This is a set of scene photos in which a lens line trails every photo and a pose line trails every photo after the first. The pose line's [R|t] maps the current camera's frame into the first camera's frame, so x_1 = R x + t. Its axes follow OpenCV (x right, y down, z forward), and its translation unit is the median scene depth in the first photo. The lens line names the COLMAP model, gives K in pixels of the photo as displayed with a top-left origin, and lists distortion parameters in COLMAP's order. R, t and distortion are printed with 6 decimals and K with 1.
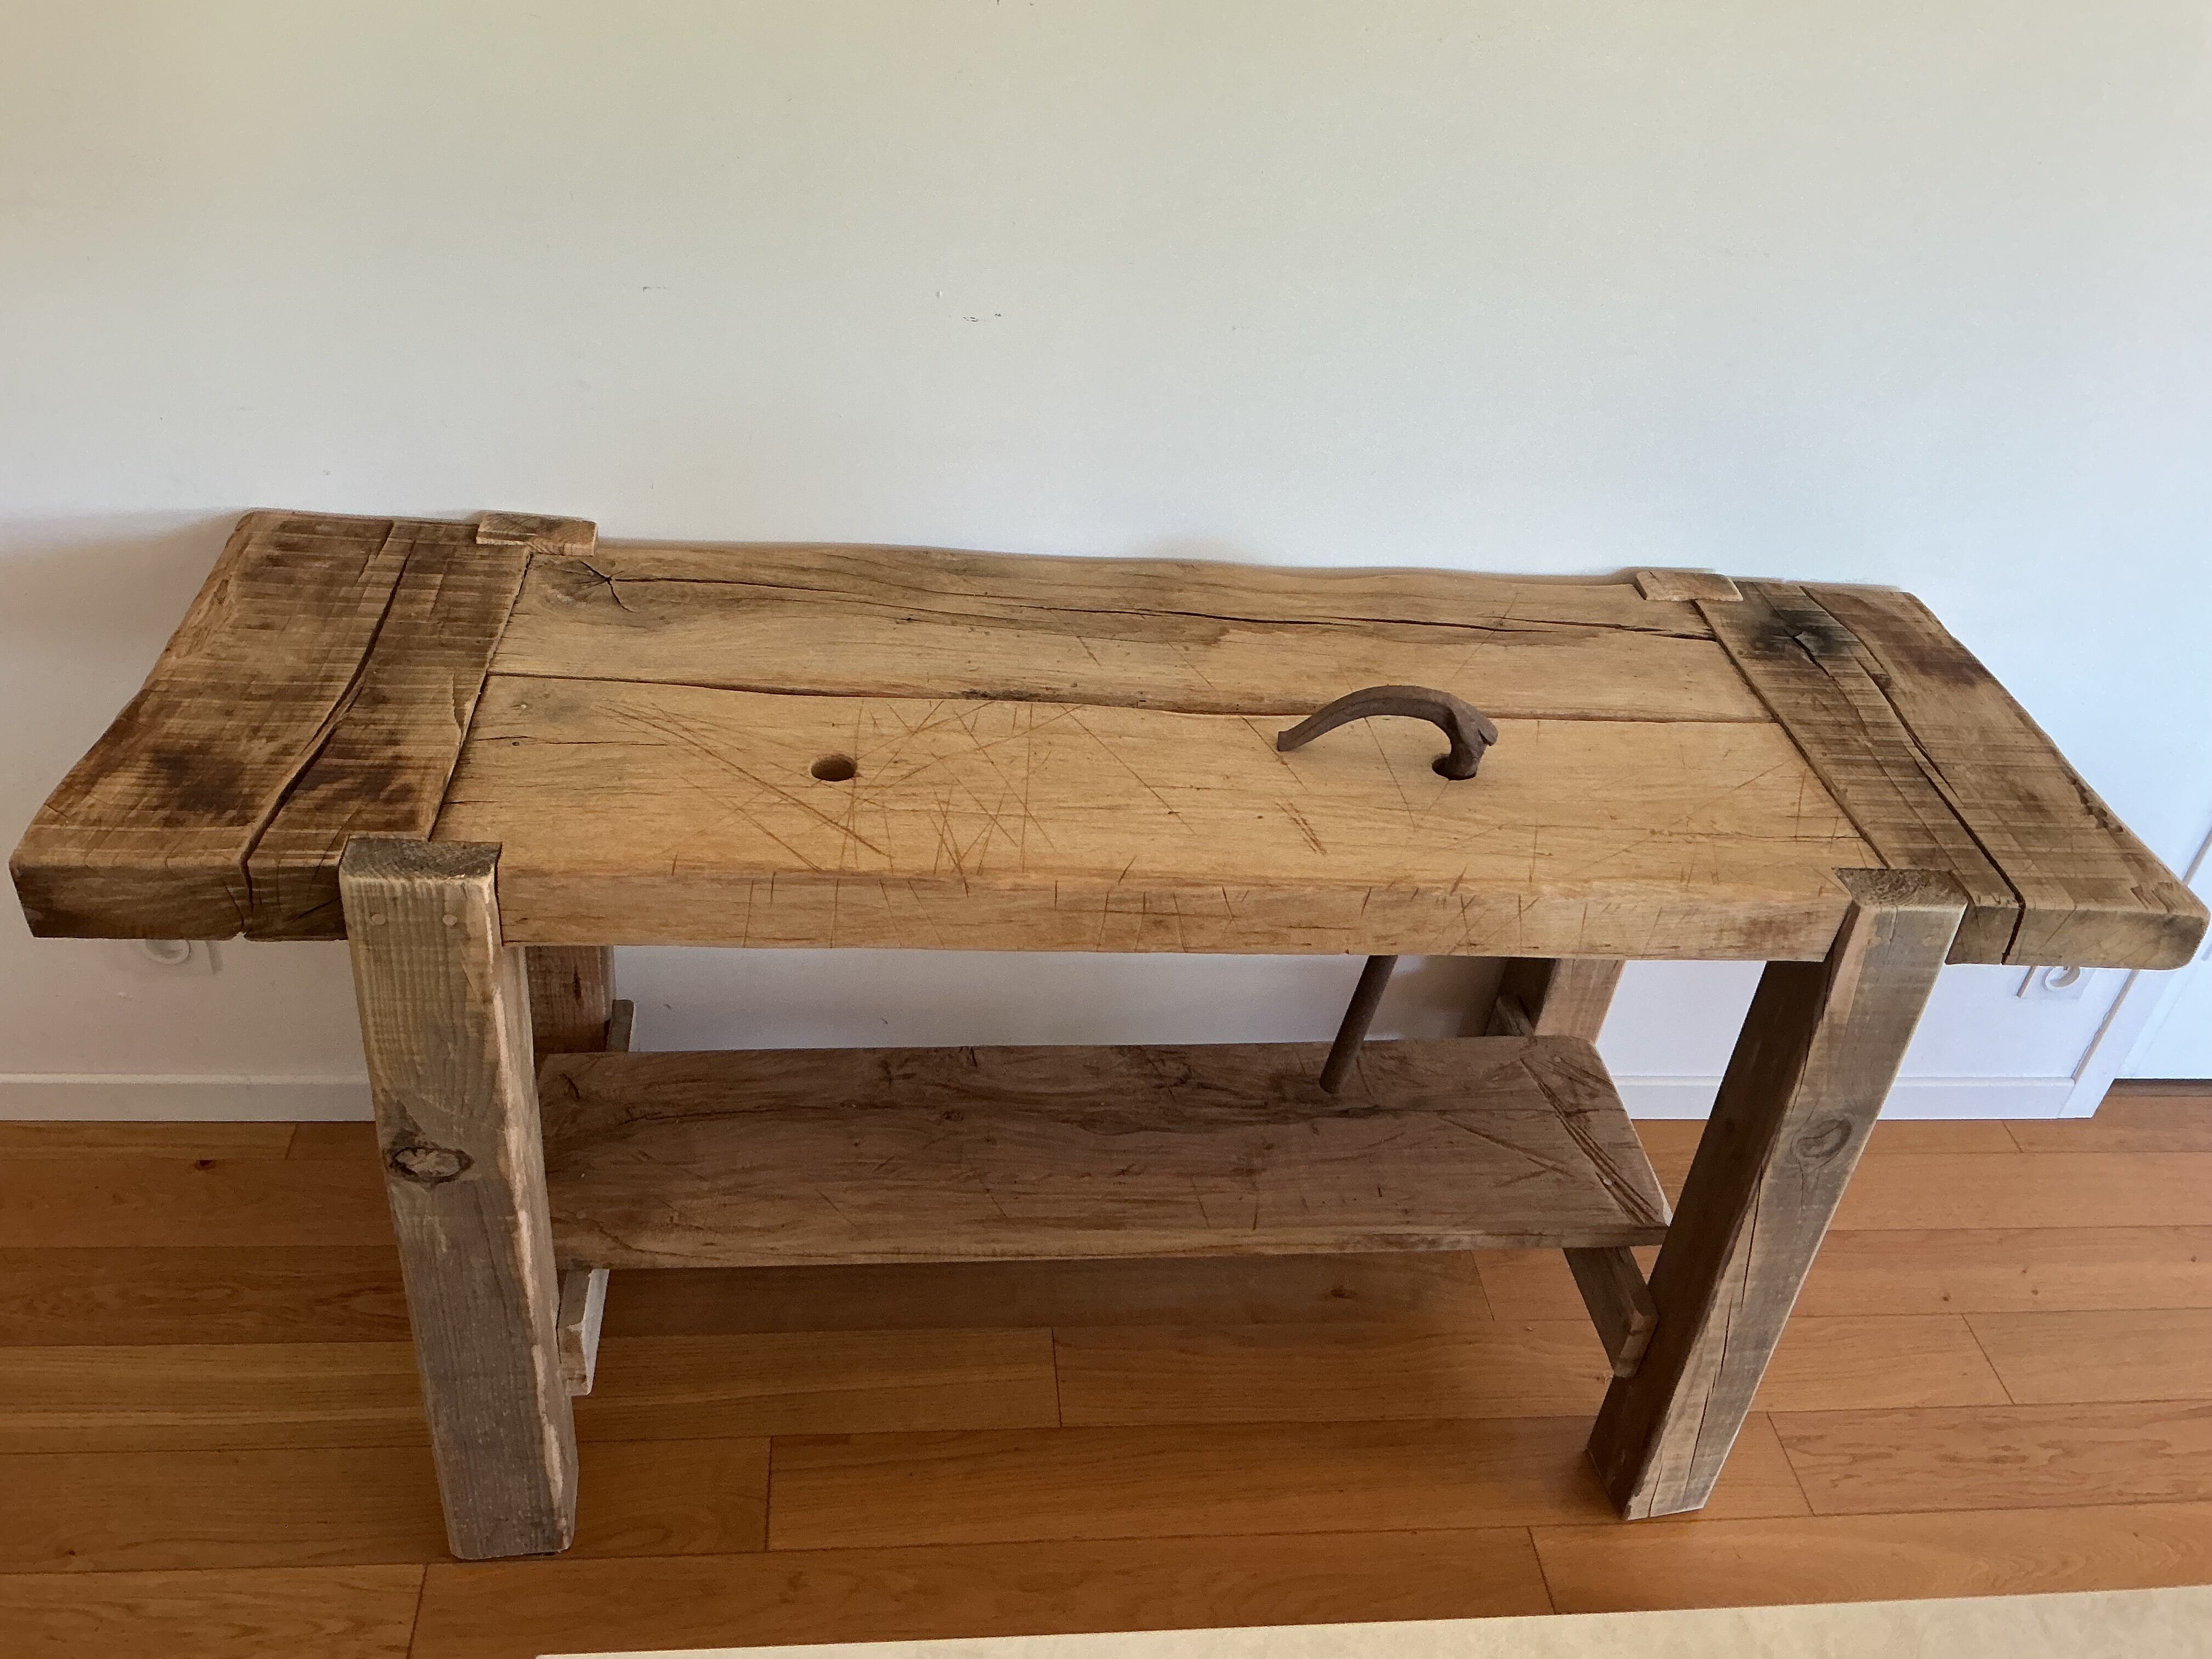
lens RADIAL K [[1819.7, 0, 1106.0], [0, 1819.7, 829.5], [0, 0, 1]] dist [0.125548, -0.264772]
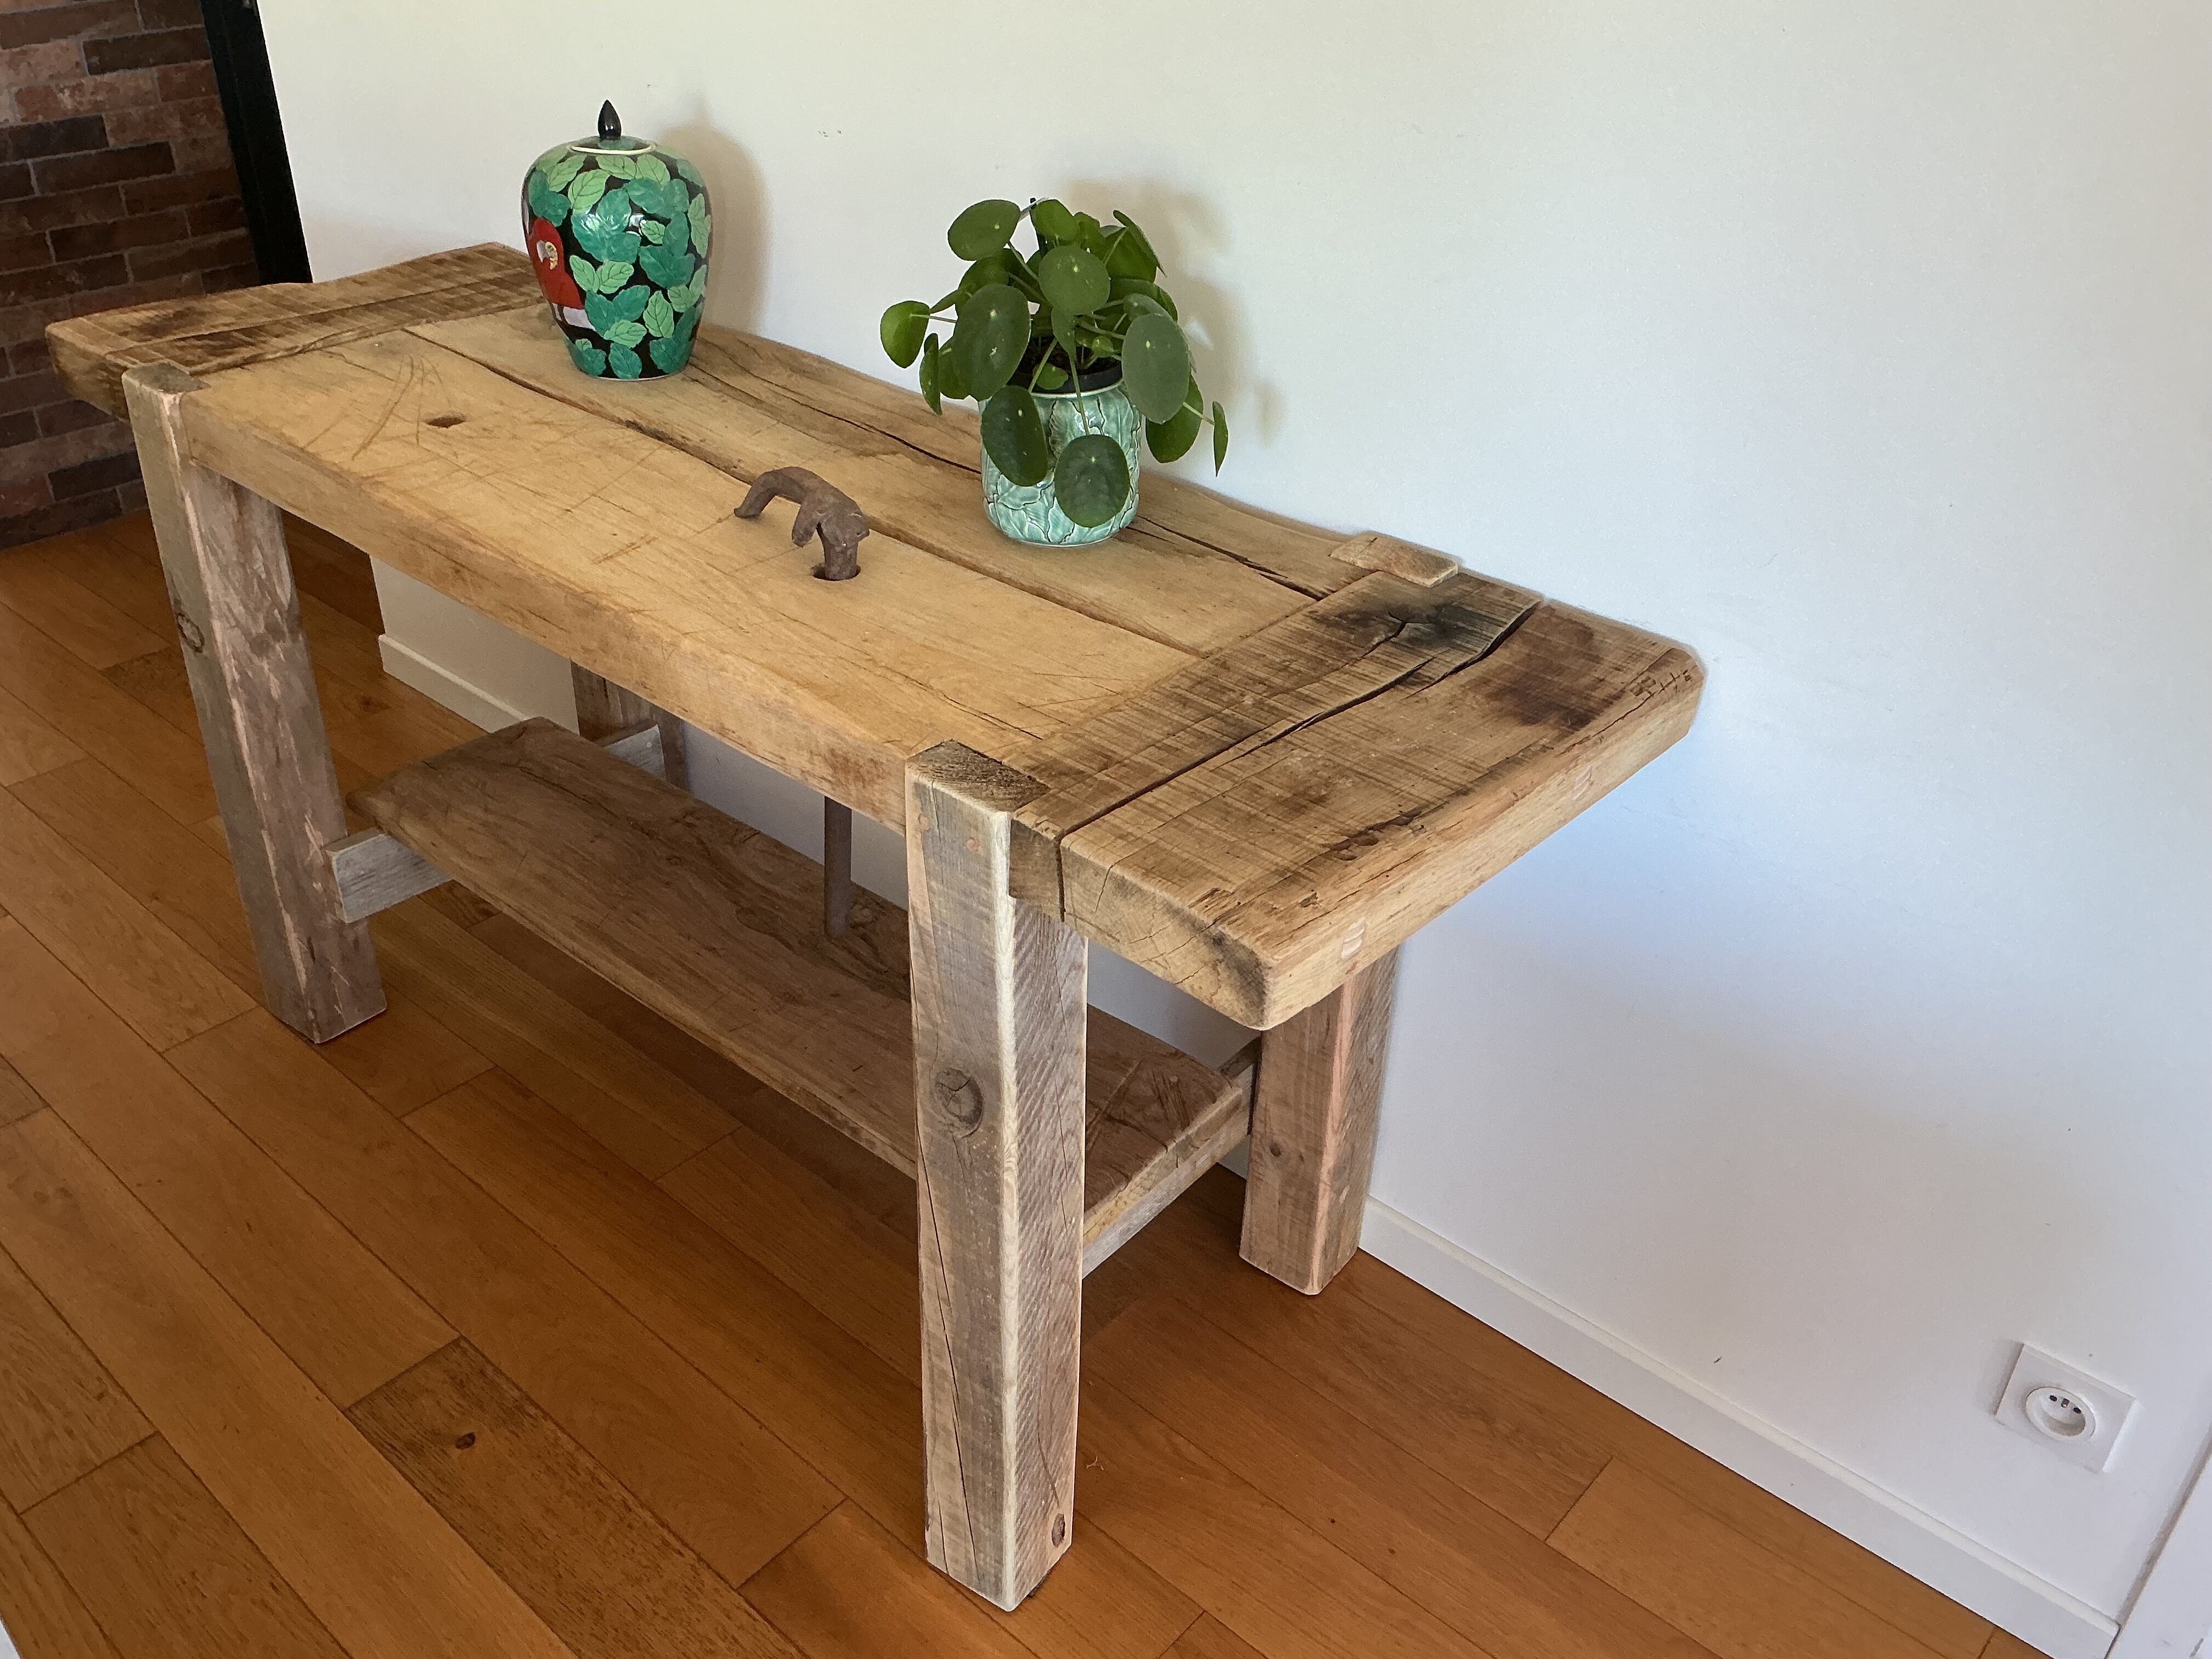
lens RADIAL K [[1819.7, 0, 1106.0], [0, 1819.7, 829.5], [0, 0, 1]] dist [0.125548, -0.264772]
pose [[0.676109, 0.312175, -0.667400, 0.966244], [-0.392674, 0.919117, 0.032117, 0.004010], [0.623445, 0.240356, 0.744006, 0.403910]]
